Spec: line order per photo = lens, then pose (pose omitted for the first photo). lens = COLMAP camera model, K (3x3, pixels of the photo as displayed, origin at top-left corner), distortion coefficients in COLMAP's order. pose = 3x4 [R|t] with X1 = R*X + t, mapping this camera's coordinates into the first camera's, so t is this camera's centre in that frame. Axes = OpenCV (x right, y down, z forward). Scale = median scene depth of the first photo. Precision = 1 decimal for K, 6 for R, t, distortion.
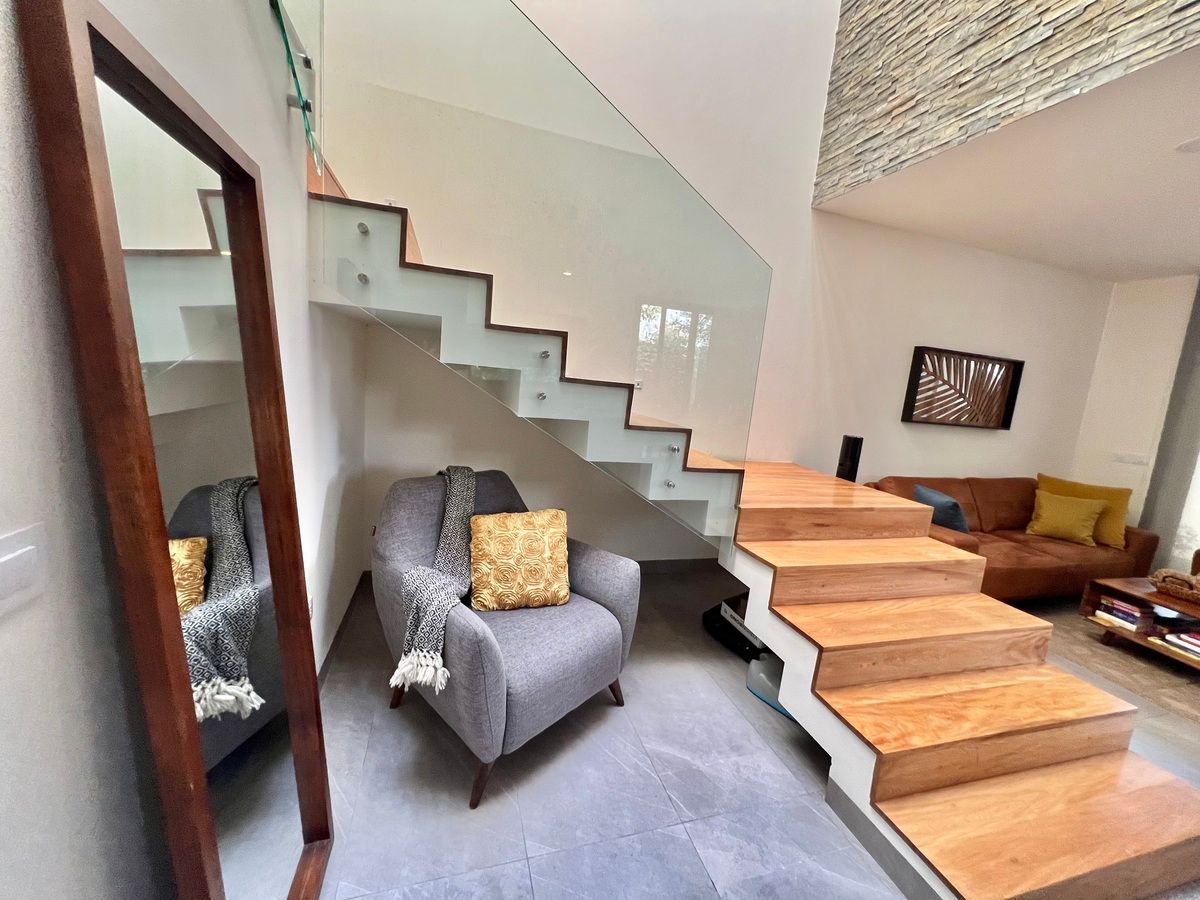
lens RADIAL K [[478.7, 0, 602.8], [0, 478.7, 451.1], [0, 0, 1]] dist [0.000458, -0.000184]
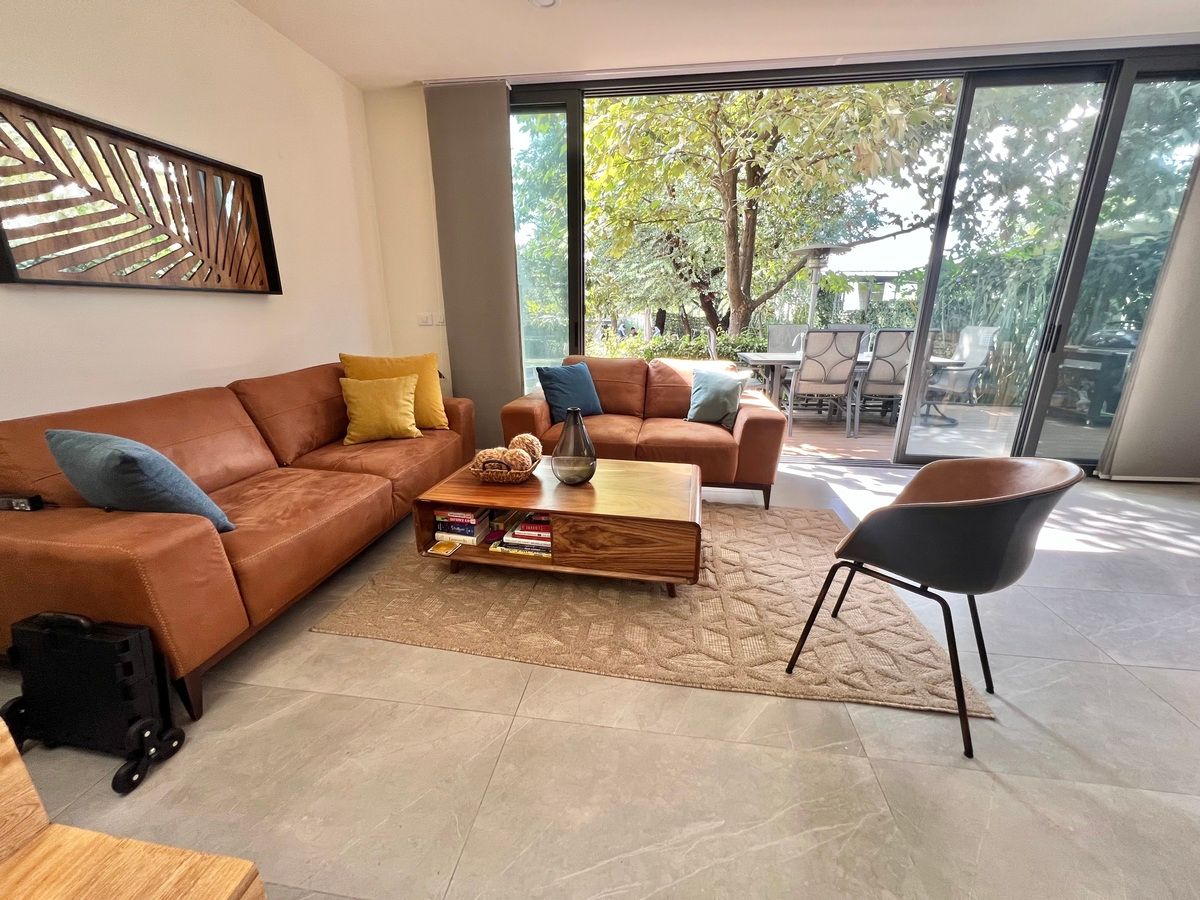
lens RADIAL K [[483.6, 0, 602.4], [0, 483.6, 452.9], [0, 0, 1]] dist [0.001593, -0.000052]
pose [[0.430392, -0.339750, 0.836261, 0.660380], [0.173854, 0.940314, 0.292548, 0.064052], [-0.885741, 0.019477, 0.463771, 0.511908]]
